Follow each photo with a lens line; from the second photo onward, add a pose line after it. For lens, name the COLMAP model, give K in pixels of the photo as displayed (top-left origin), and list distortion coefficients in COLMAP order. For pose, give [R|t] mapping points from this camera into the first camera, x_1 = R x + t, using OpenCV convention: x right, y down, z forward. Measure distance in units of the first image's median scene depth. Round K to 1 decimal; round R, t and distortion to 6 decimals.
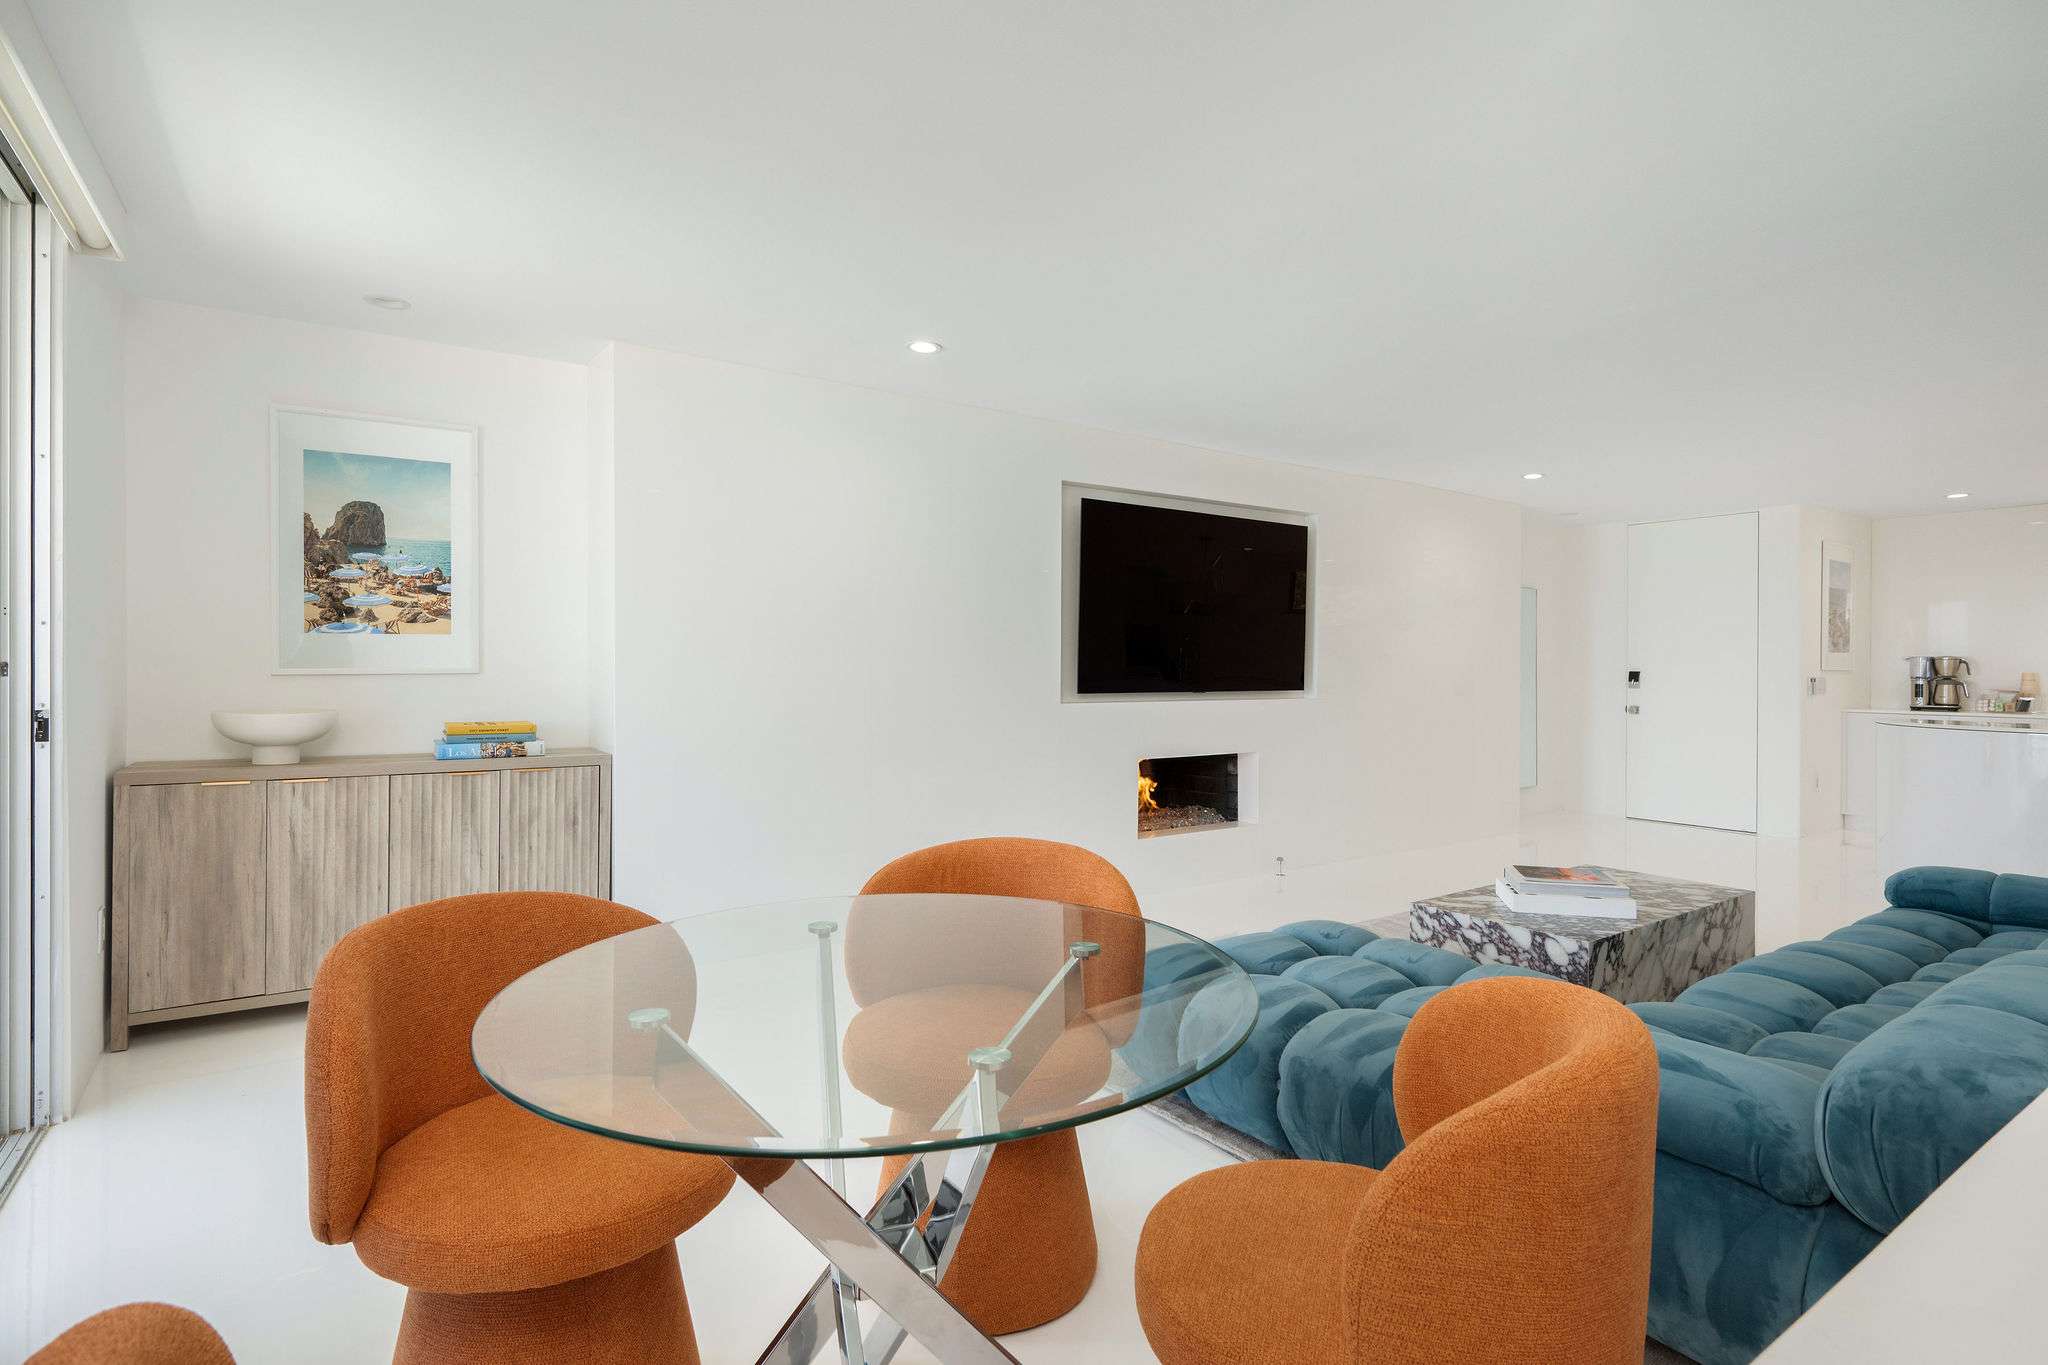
lens RADIAL K [[996.3, 0, 1024.0], [0, 996.3, 682.5], [0, 0, 1]] dist [0.000421, 0.000046]
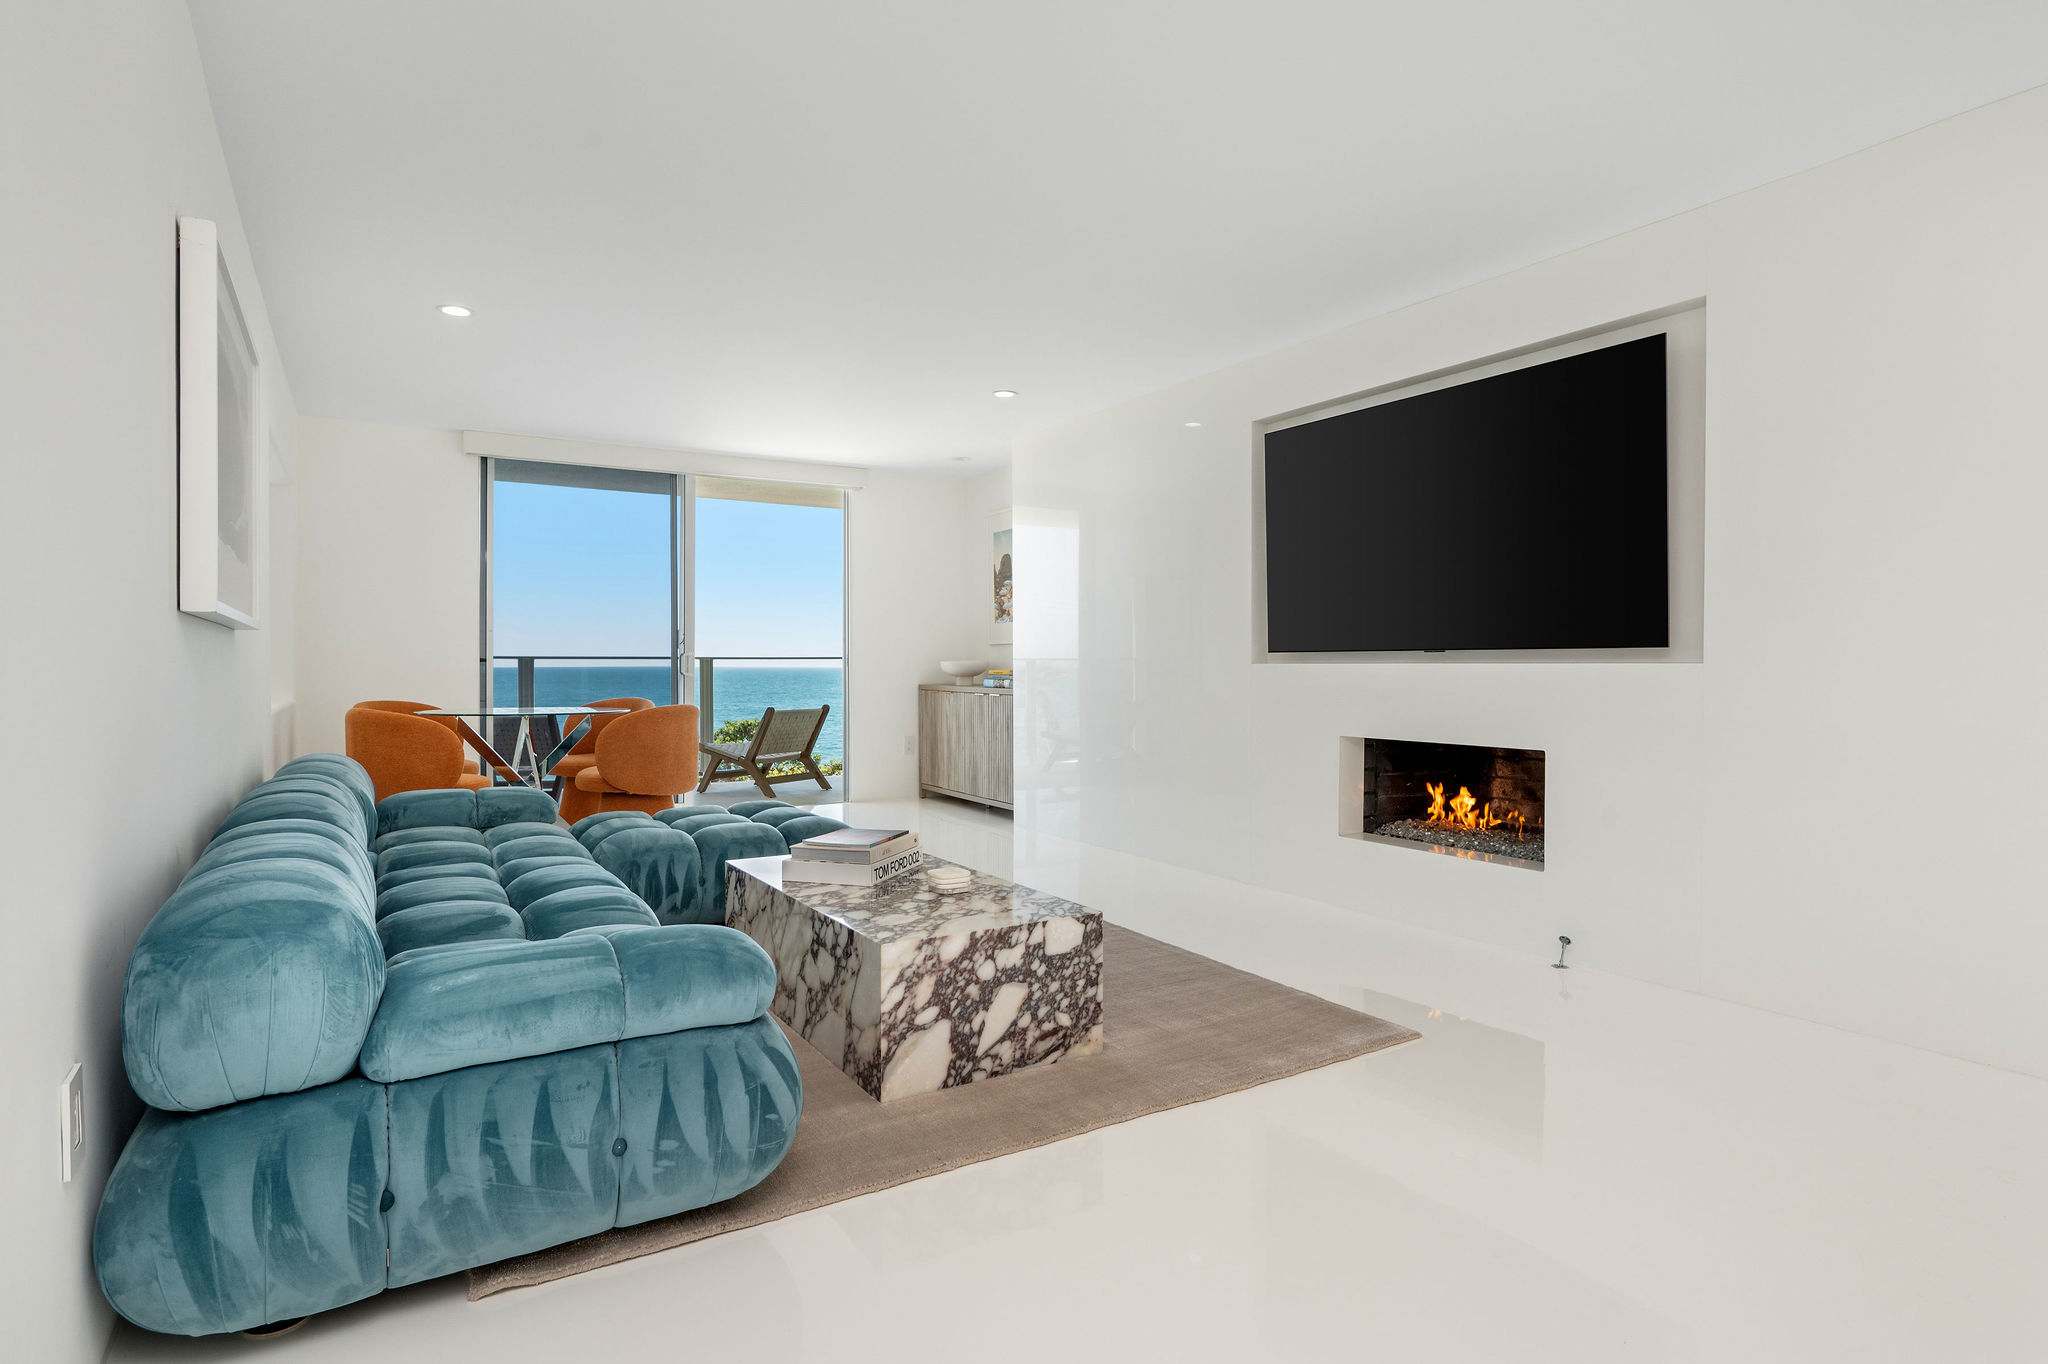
lens RADIAL K [[1079.6, 0, 1024.0], [0, 1079.6, 682.0], [0, 0, 1]] dist [-0.000008, -0.000036]
pose [[-0.046067, 0.012983, -0.998854, 0.825315], [-0.012062, 0.999835, 0.013552, 0.021723], [0.998866, 0.012672, -0.045903, 0.661283]]
